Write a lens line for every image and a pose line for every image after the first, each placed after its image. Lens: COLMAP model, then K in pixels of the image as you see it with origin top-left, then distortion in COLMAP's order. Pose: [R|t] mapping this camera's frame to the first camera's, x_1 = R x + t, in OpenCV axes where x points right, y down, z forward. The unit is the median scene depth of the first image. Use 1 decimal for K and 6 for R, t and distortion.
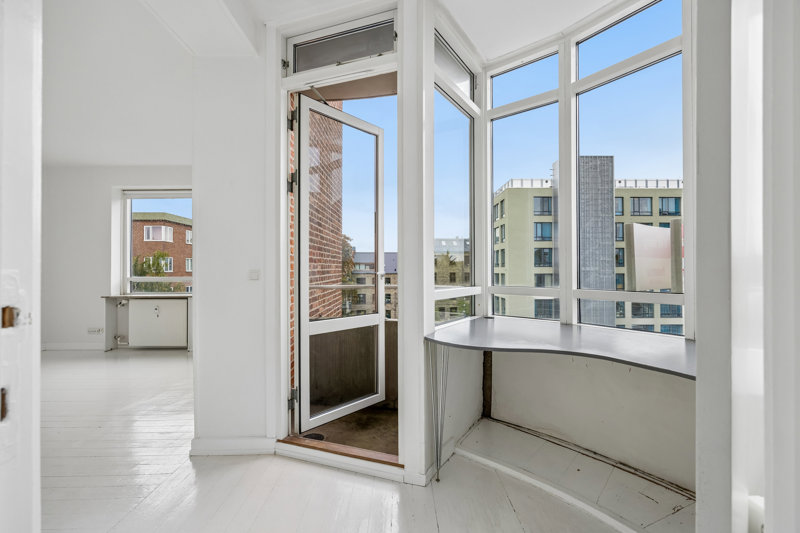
lens RADIAL K [[351.4, 0, 418.1], [0, 351.4, 268.1], [0, 0, 1]] dist [-0.000840, -0.000266]
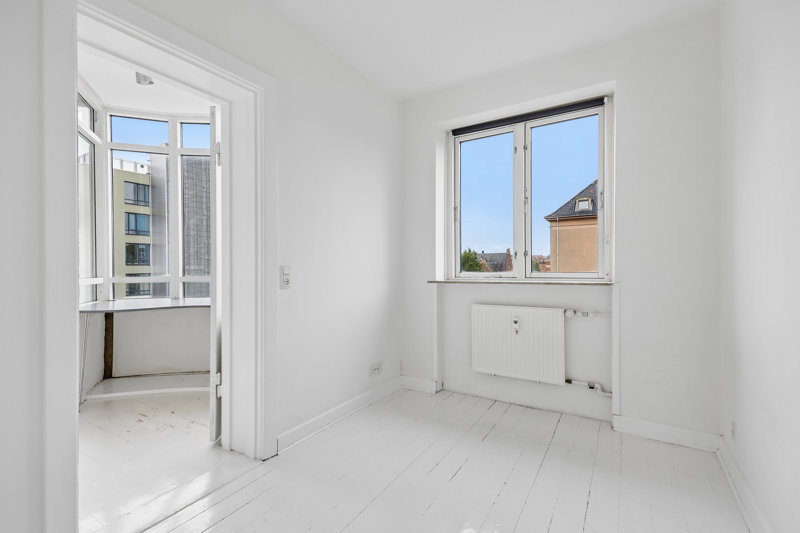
lens RADIAL K [[370.3, 0, 402.5], [0, 370.3, 266.1], [0, 0, 1]] dist [0.009129, -0.000055]
pose [[0.570036, -0.002208, 0.821617, -0.309165], [0.004561, 0.999989, -0.000478, 0.015620], [-0.821607, 0.004020, 0.570040, -0.666668]]
